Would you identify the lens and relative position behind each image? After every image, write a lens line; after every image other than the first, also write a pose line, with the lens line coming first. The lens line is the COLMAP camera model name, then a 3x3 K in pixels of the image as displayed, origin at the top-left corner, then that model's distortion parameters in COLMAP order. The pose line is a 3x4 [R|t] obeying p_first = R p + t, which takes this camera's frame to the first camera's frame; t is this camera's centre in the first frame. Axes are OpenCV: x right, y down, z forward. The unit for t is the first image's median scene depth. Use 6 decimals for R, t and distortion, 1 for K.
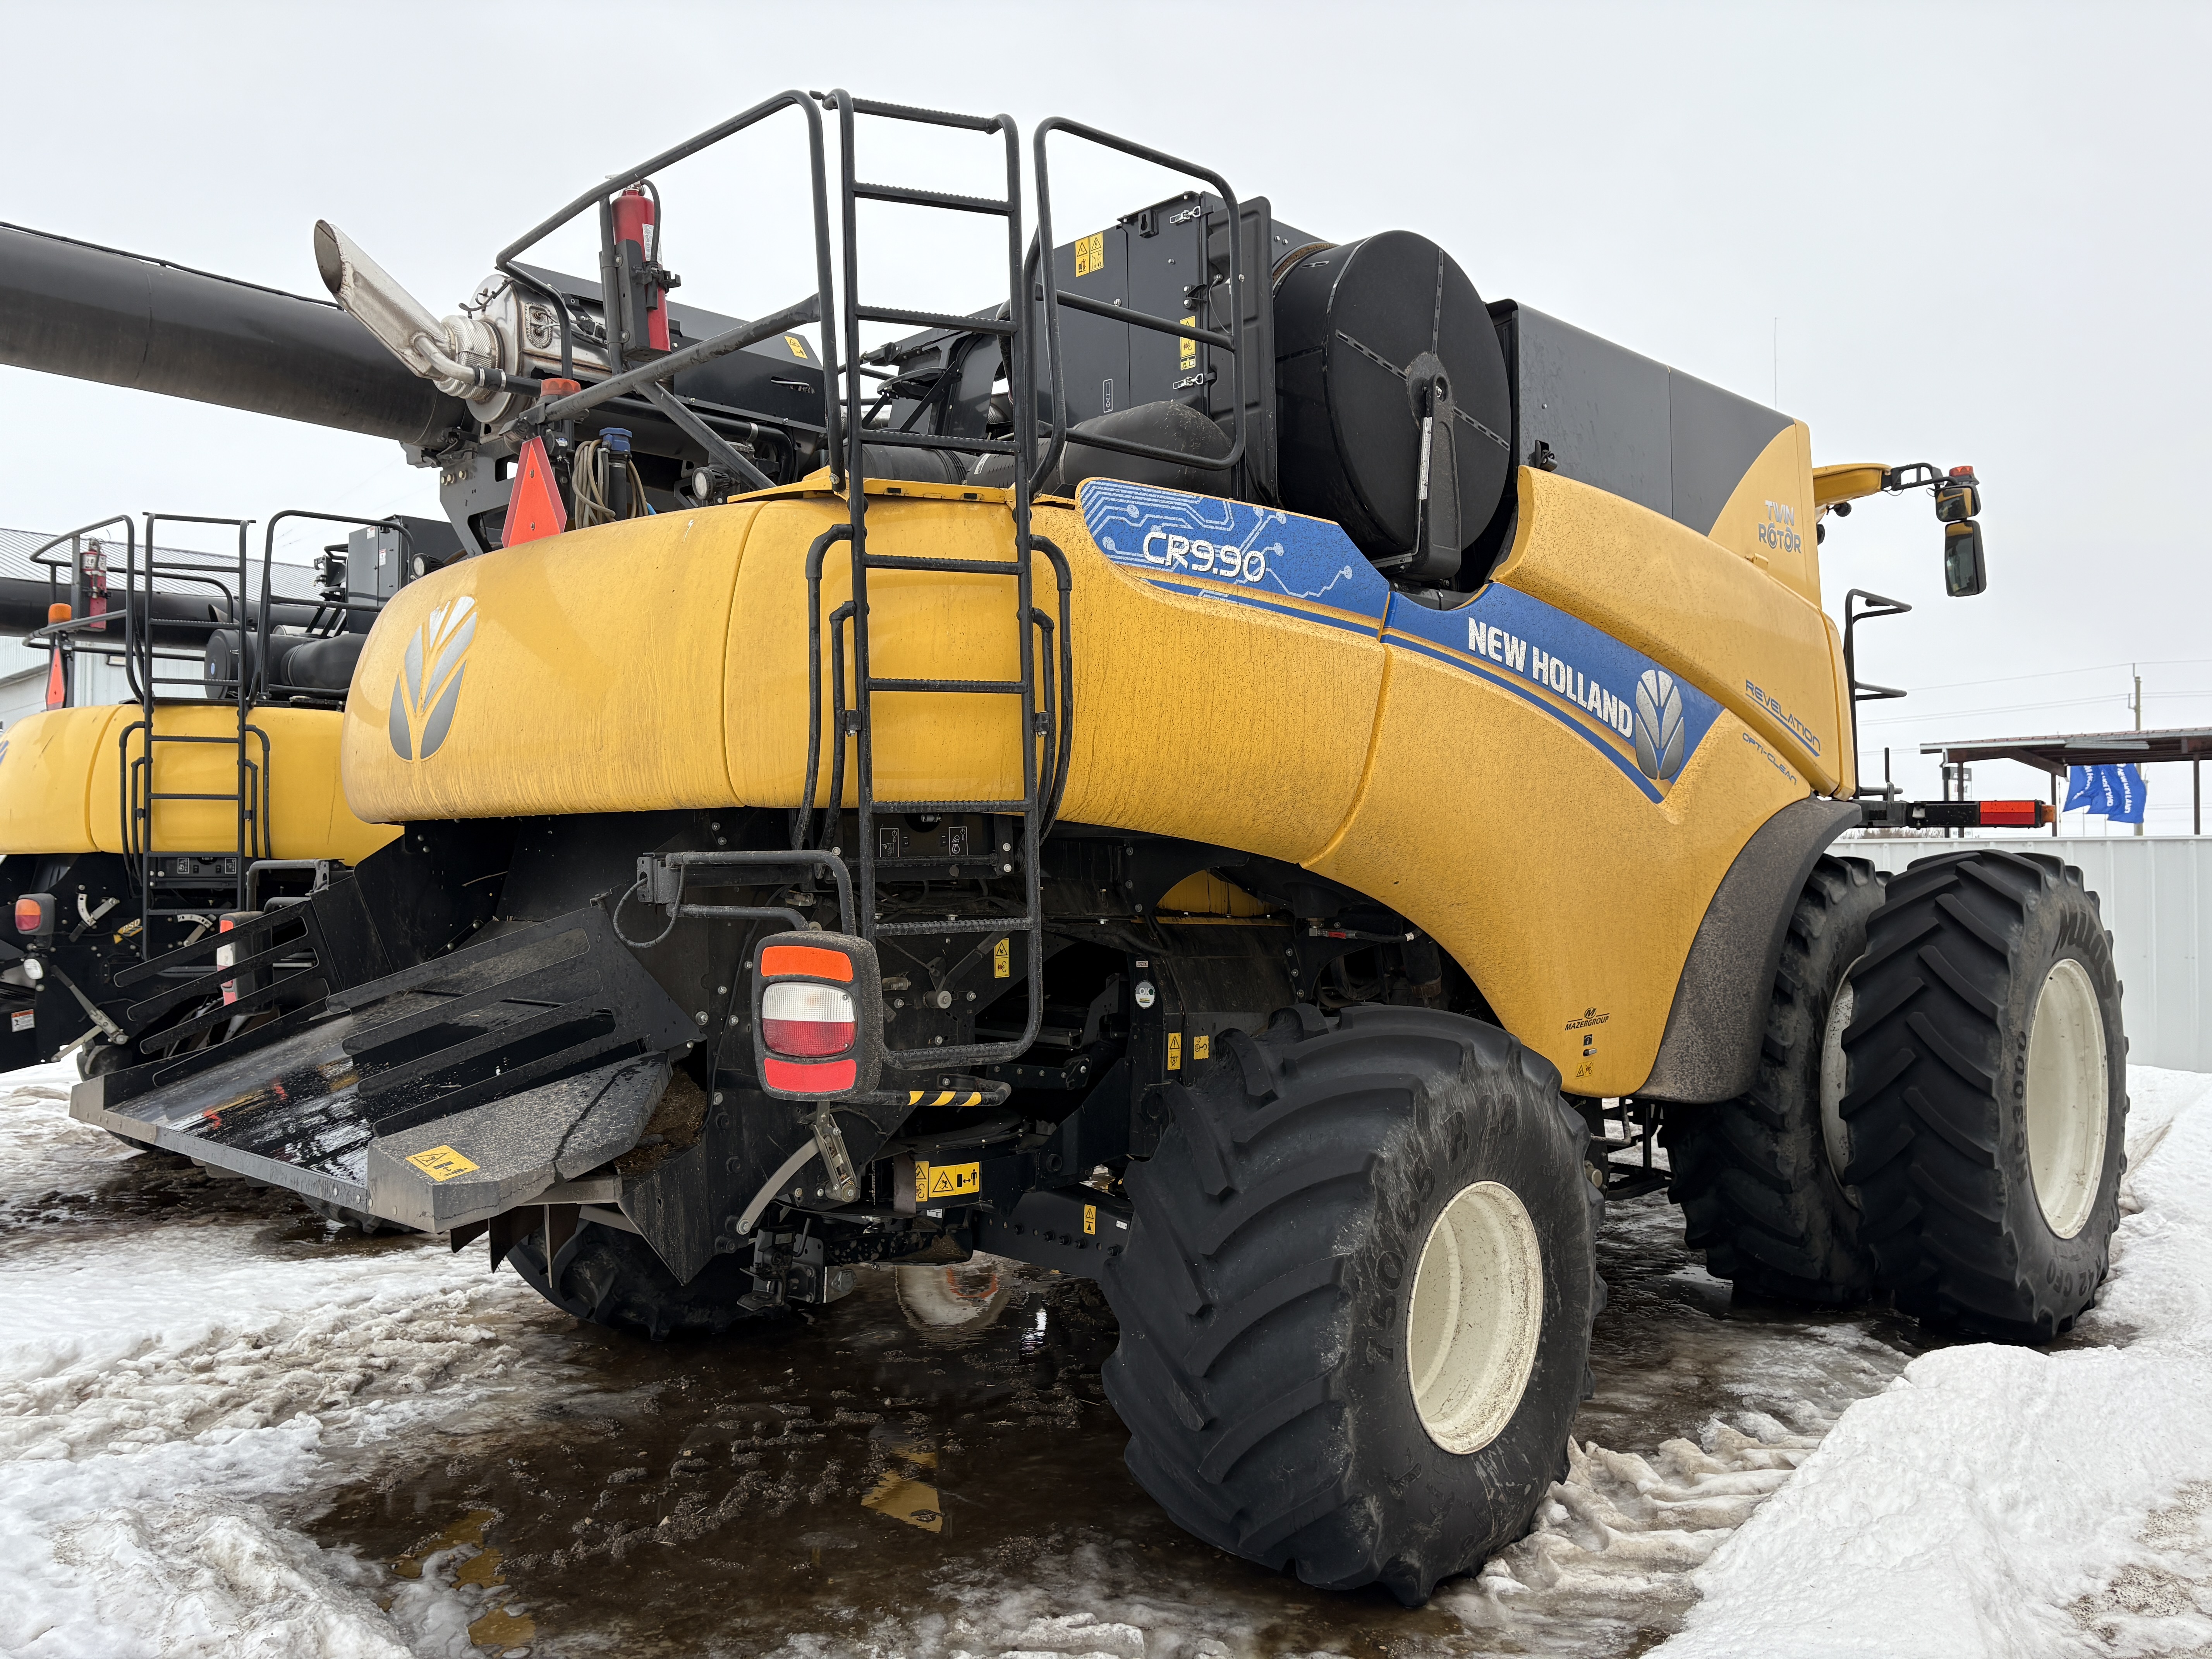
lens RADIAL K [[1634.4, 0, 1116.4], [0, 1634.4, 849.7], [0, 0, 1]] dist [0.069871, -0.081017]
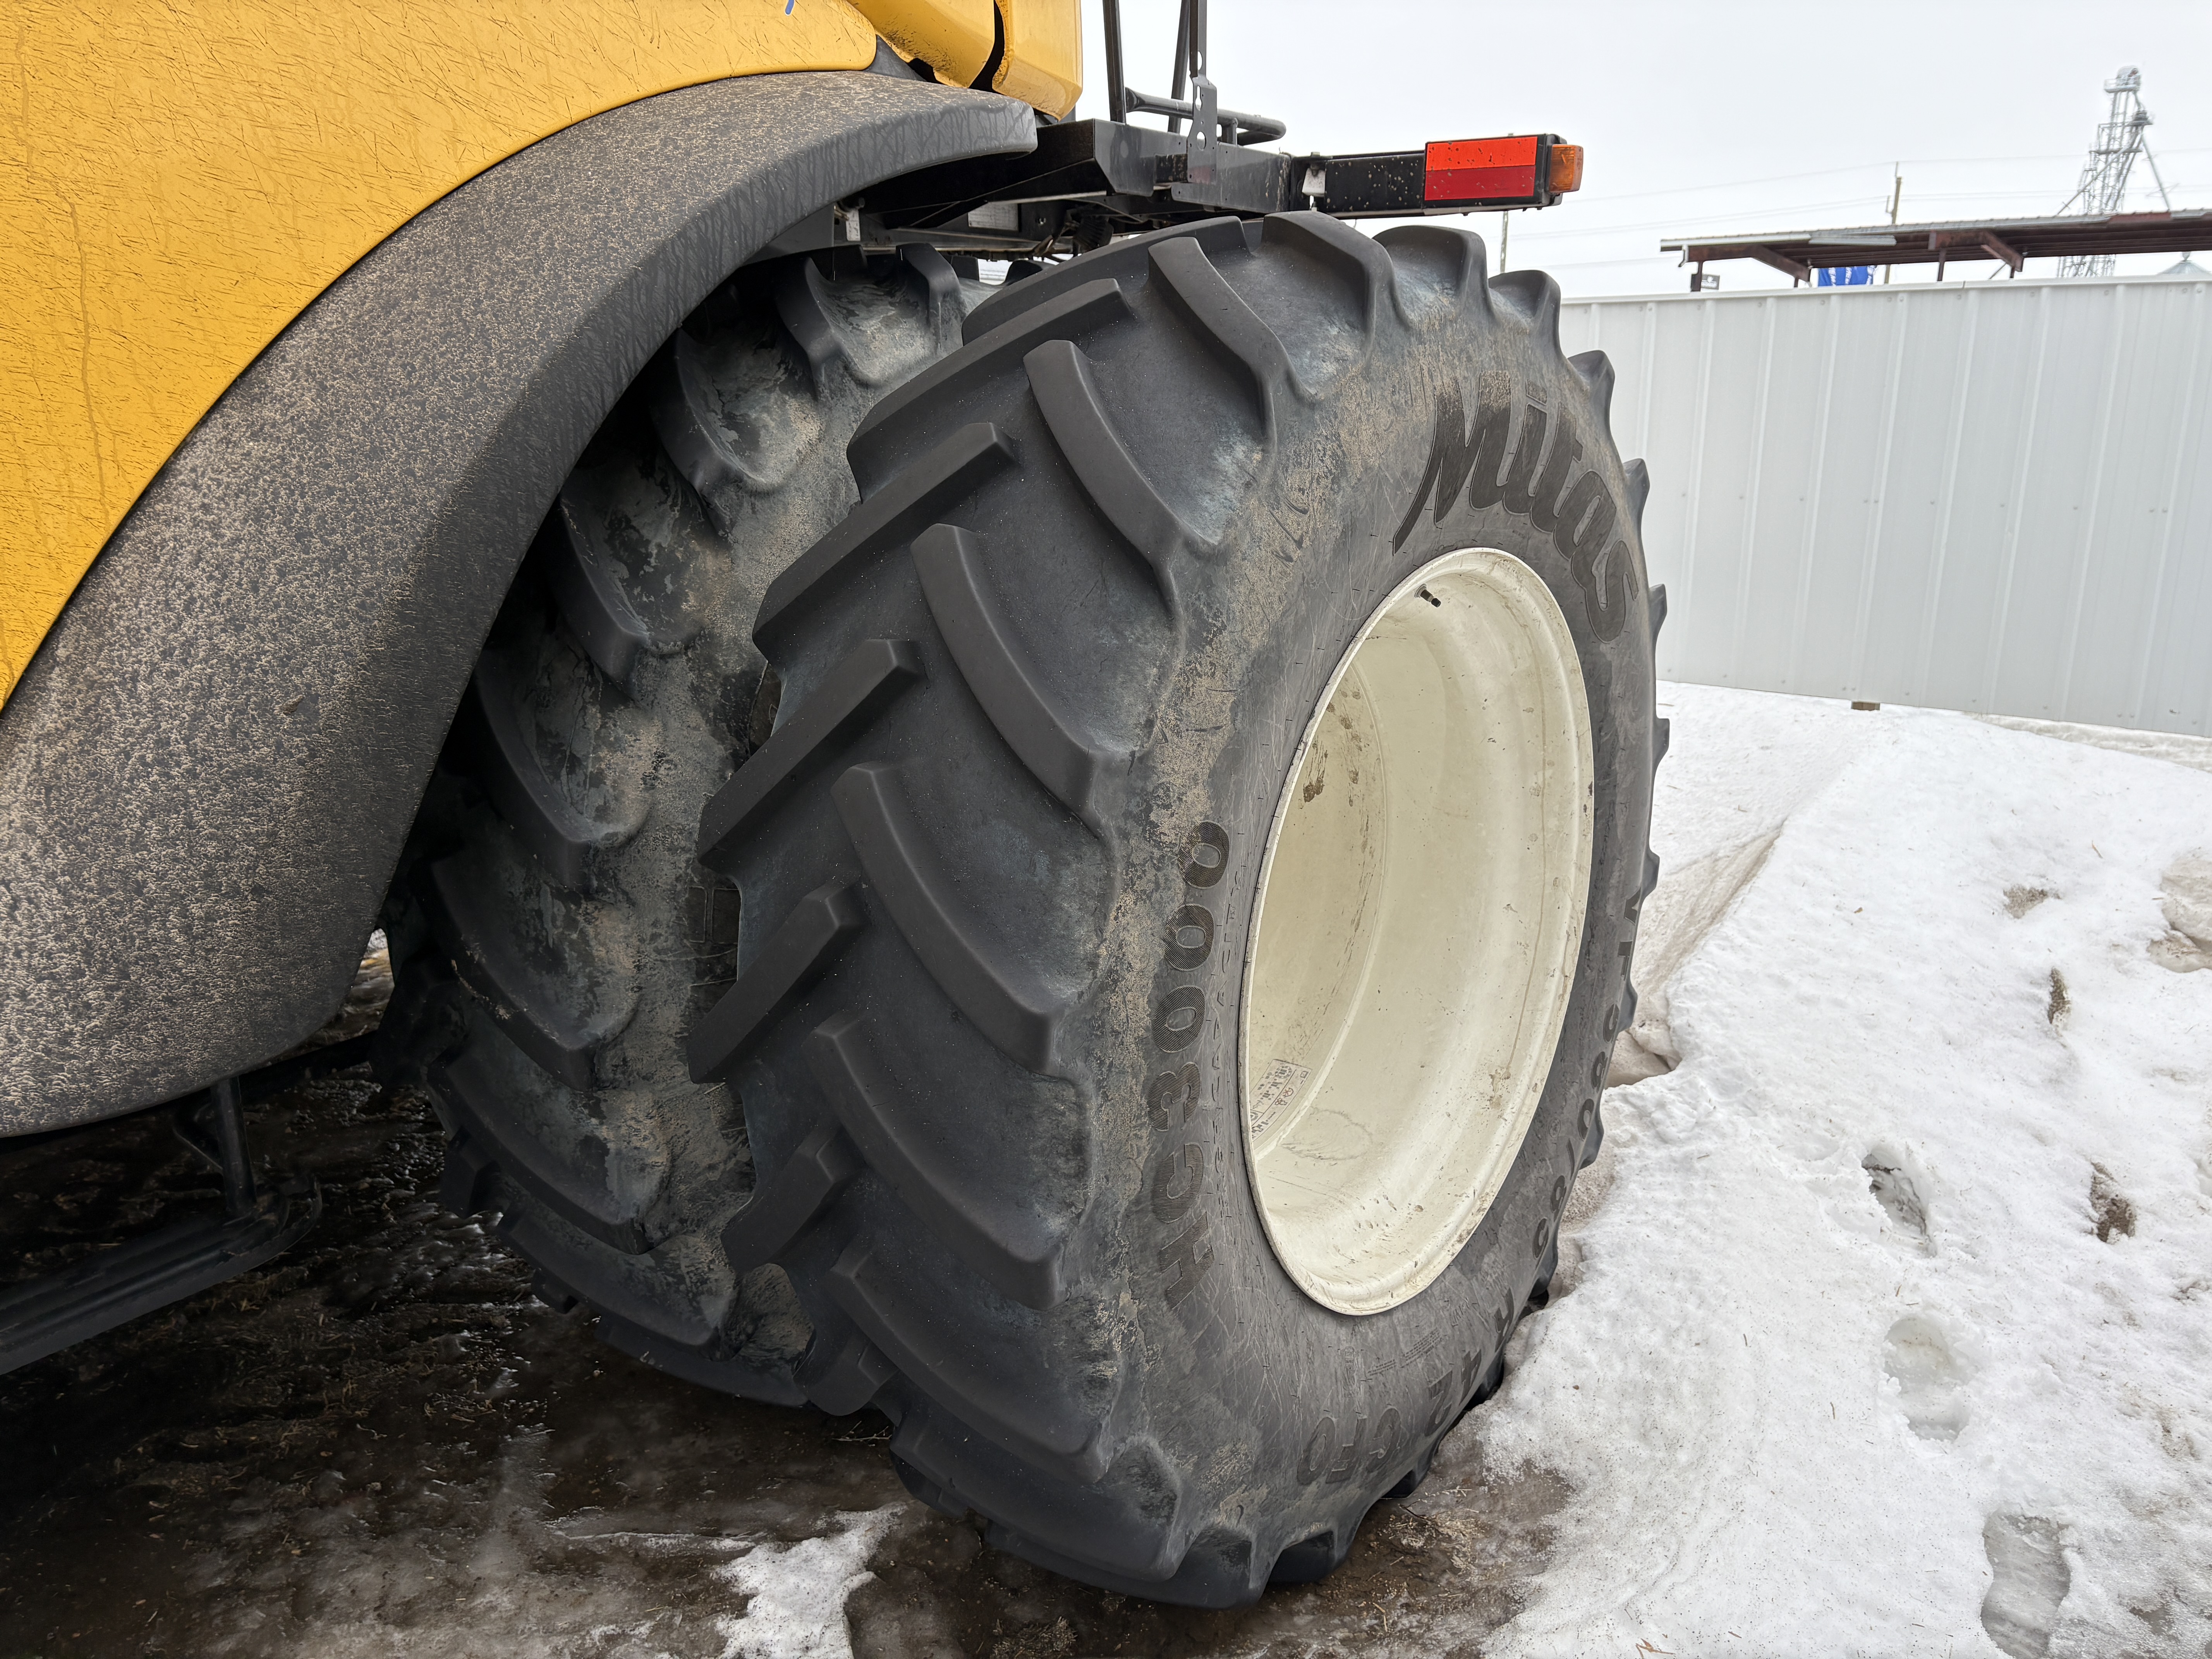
lens RADIAL K [[1634.4, 0, 1116.4], [0, 1634.4, 849.7], [0, 0, 1]] dist [0.069871, -0.081017]
pose [[0.990857, -0.035959, 0.130034, 0.782224], [-0.001628, 0.960570, 0.278033, 0.053993], [-0.134905, -0.275702, 0.951729, 1.151946]]
